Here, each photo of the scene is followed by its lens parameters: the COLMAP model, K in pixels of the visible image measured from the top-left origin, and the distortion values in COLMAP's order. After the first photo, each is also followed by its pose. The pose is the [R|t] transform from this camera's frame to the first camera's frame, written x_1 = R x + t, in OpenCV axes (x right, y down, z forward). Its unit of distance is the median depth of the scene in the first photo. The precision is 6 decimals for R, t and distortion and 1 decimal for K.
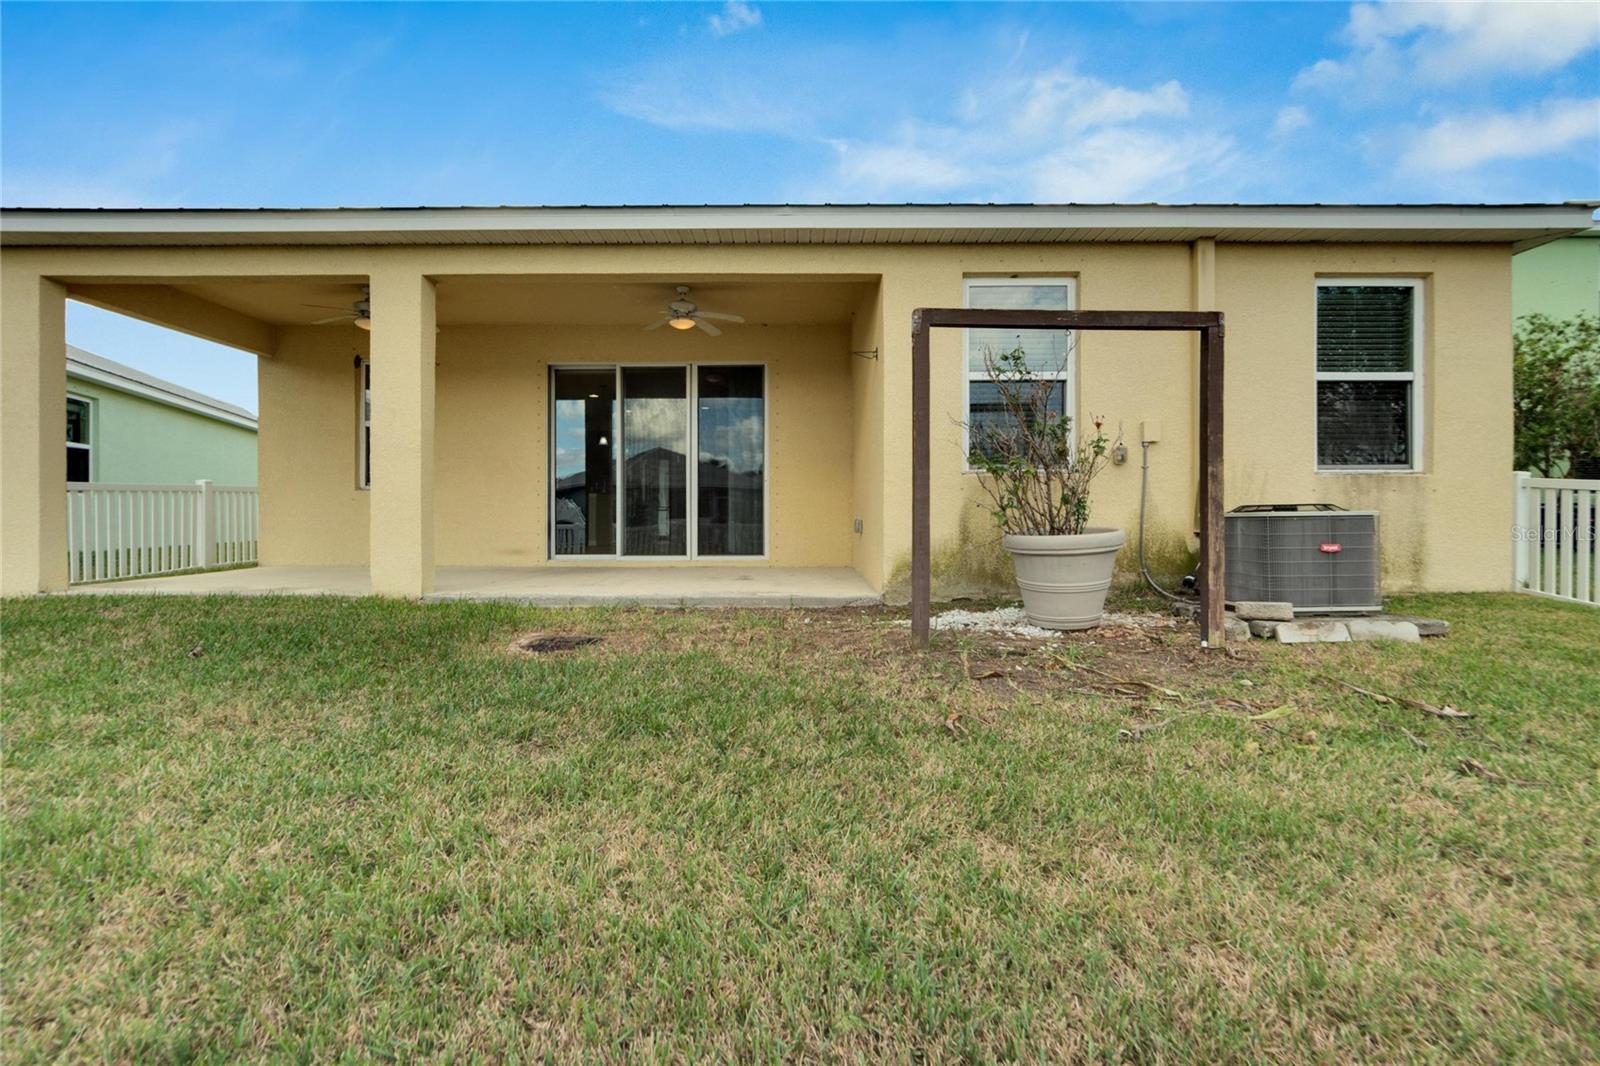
lens RADIAL K [[706.9, 0, 794.5], [0, 706.9, 513.4], [0, 0, 1]] dist [-0.002926, -0.000199]
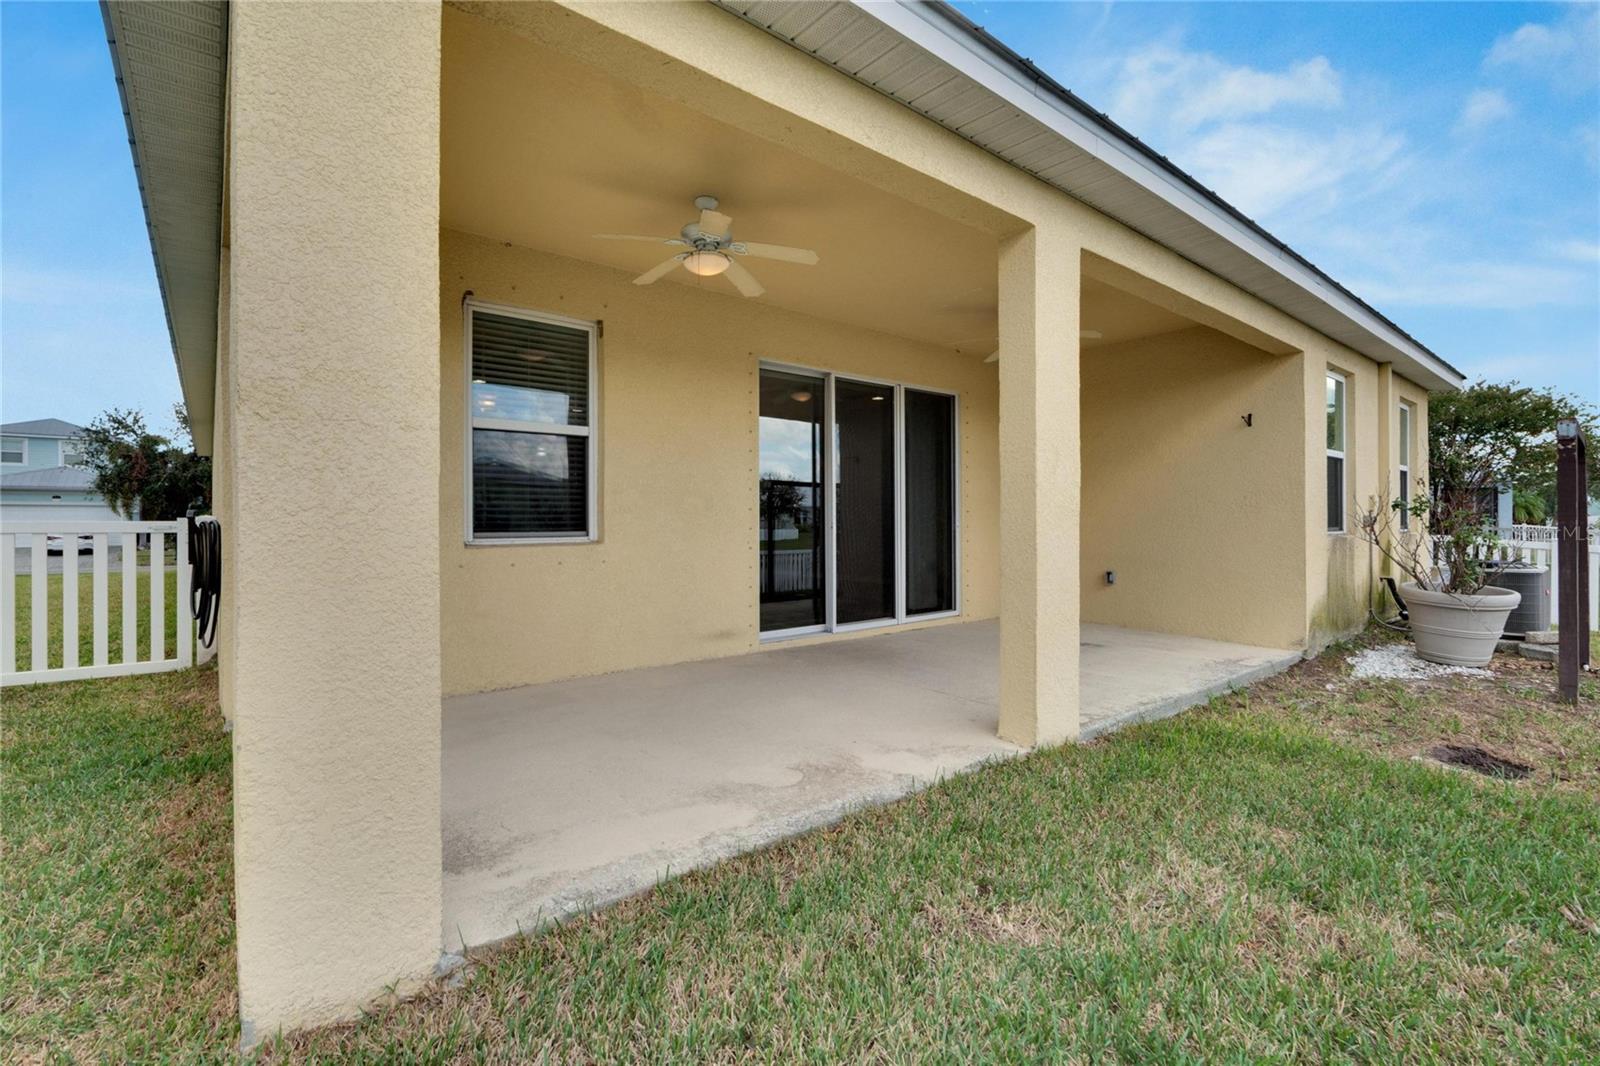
lens RADIAL K [[710.0, 0, 790.9], [0, 710.0, 528.6], [0, 0, 1]] dist [-0.002501, -0.000139]
pose [[0.788252, -0.005908, 0.615324, -1.084108], [-0.001614, 0.999931, 0.011668, -0.076524], [-0.615350, -0.010190, 0.788188, 0.607426]]
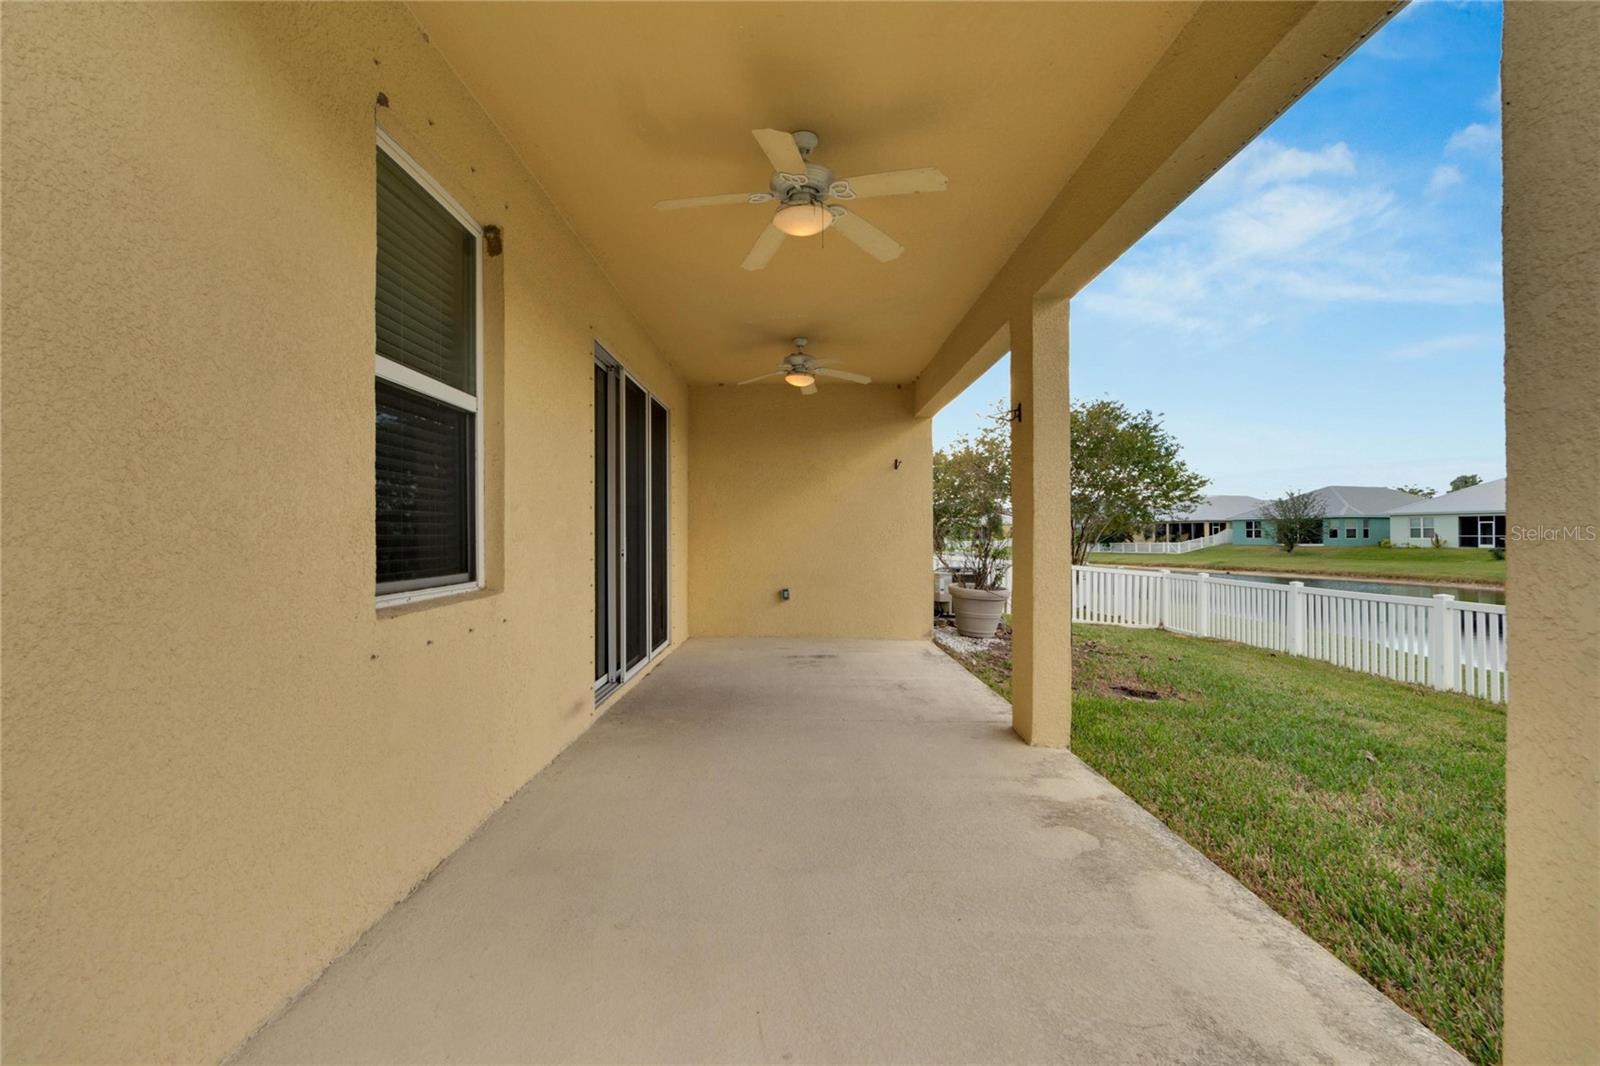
lens RADIAL K [[710.0, 0, 790.9], [0, 710.0, 528.6], [0, 0, 1]] dist [-0.002501, -0.000139]
pose [[0.018153, 0.010470, 0.999780, -1.251252], [-0.003290, 0.999940, -0.010412, -0.089617], [-0.999830, -0.003100, 0.018186, 1.196997]]
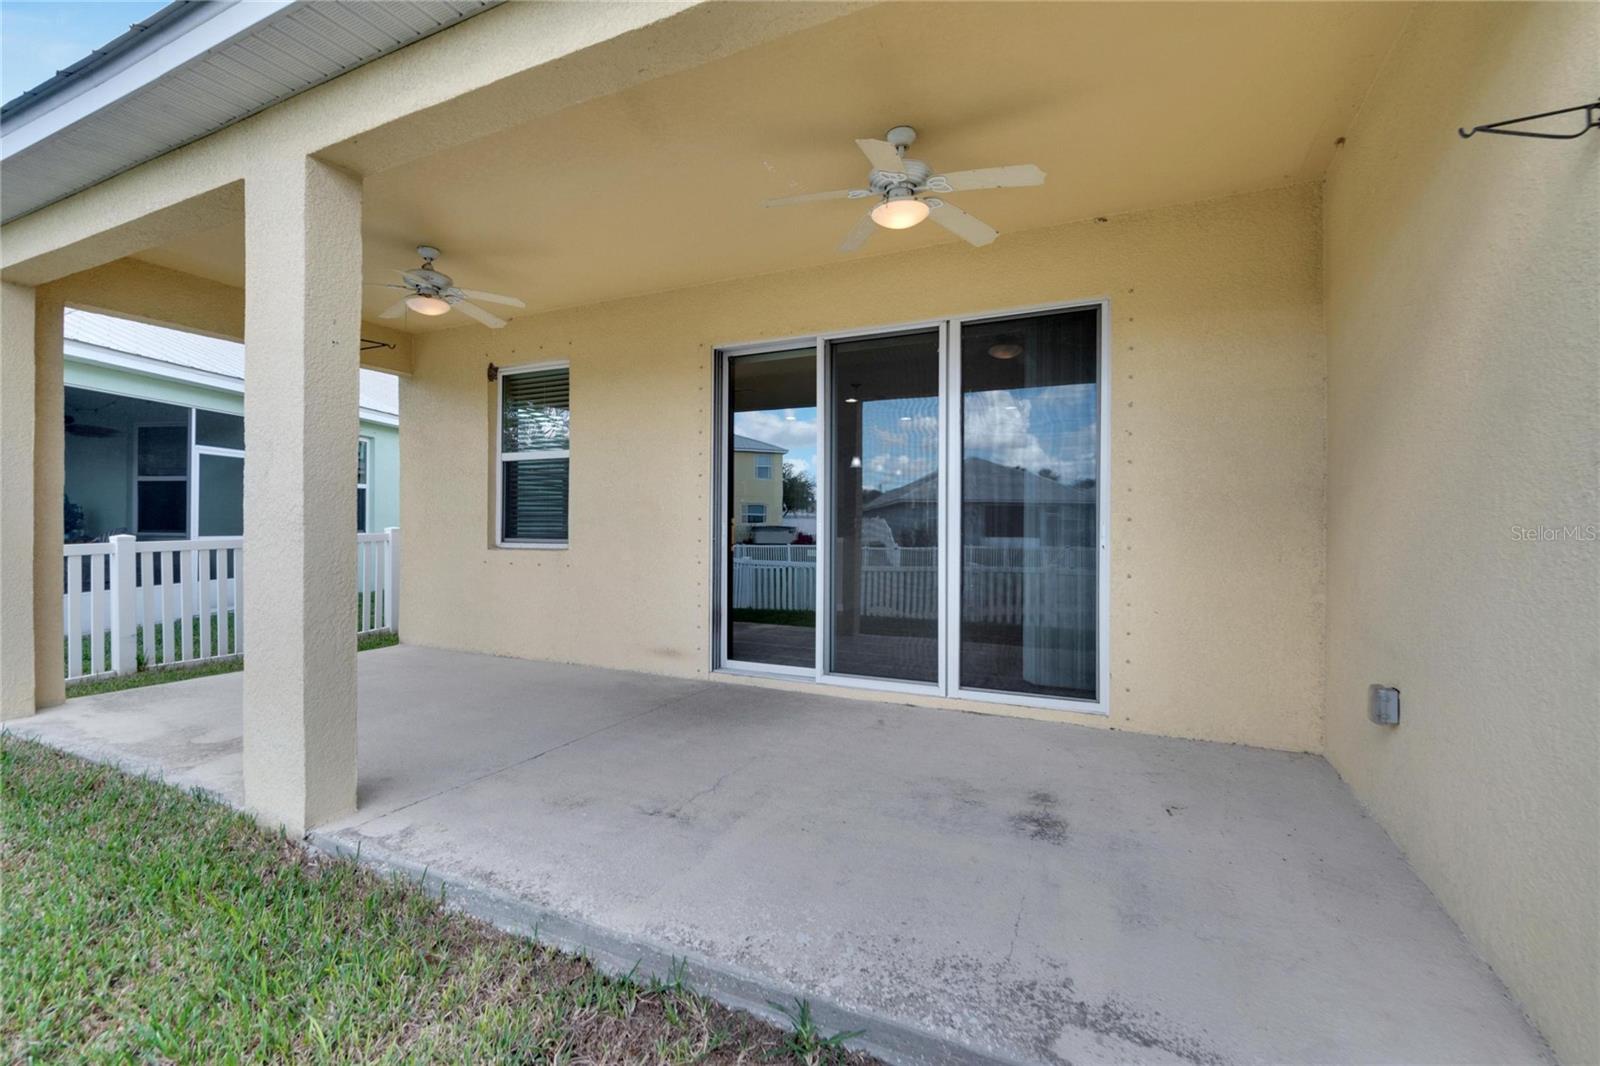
lens RADIAL K [[710.0, 0, 790.9], [0, 710.0, 528.6], [0, 0, 1]] dist [-0.002501, -0.000139]
pose [[0.897185, 0.009562, -0.441551, -0.025539], [-0.006664, 0.999945, 0.008113, -0.087872], [0.441604, -0.004336, 0.897200, 0.677141]]
